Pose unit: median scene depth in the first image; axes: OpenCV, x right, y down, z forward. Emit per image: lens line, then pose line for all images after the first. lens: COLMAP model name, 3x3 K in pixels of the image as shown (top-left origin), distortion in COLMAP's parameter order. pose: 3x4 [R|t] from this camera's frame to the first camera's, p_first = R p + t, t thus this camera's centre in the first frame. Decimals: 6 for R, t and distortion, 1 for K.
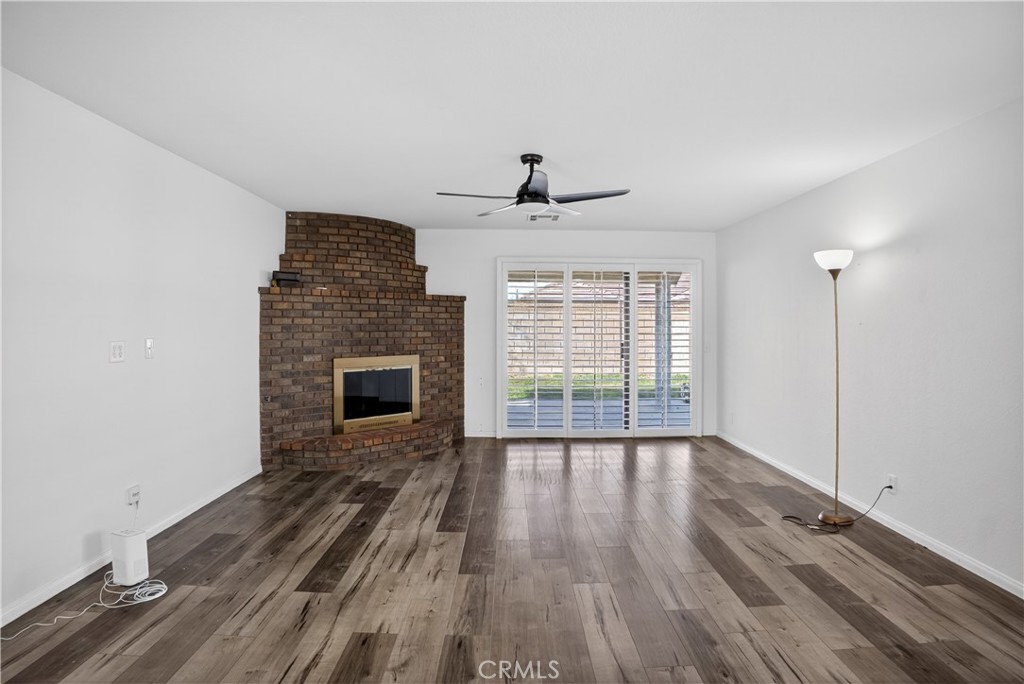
lens RADIAL K [[569.4, 0, 512.2], [0, 569.4, 327.2], [0, 0, 1]] dist [-0.174691, 0.069051]
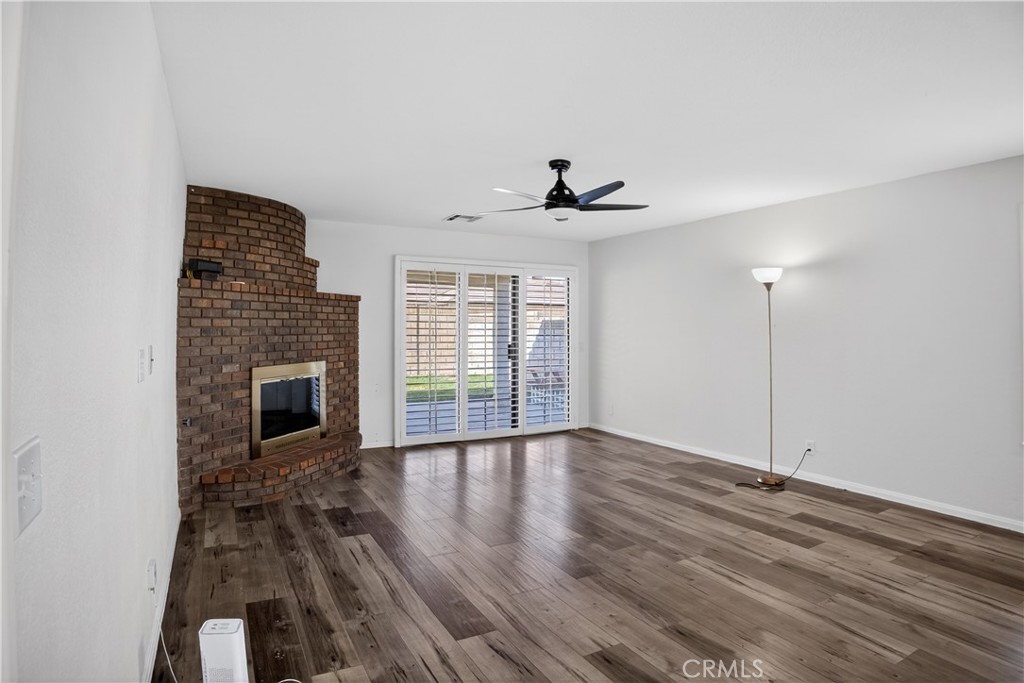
lens RADIAL K [[569.4, 0, 512.2], [0, 569.4, 326.7], [0, 0, 1]] dist [-0.174691, 0.069051]
pose [[0.880349, -0.000664, 0.474327, -0.361404], [0.002608, 0.999991, -0.003440, -0.001276], [-0.474320, 0.004265, 0.880342, 0.099155]]
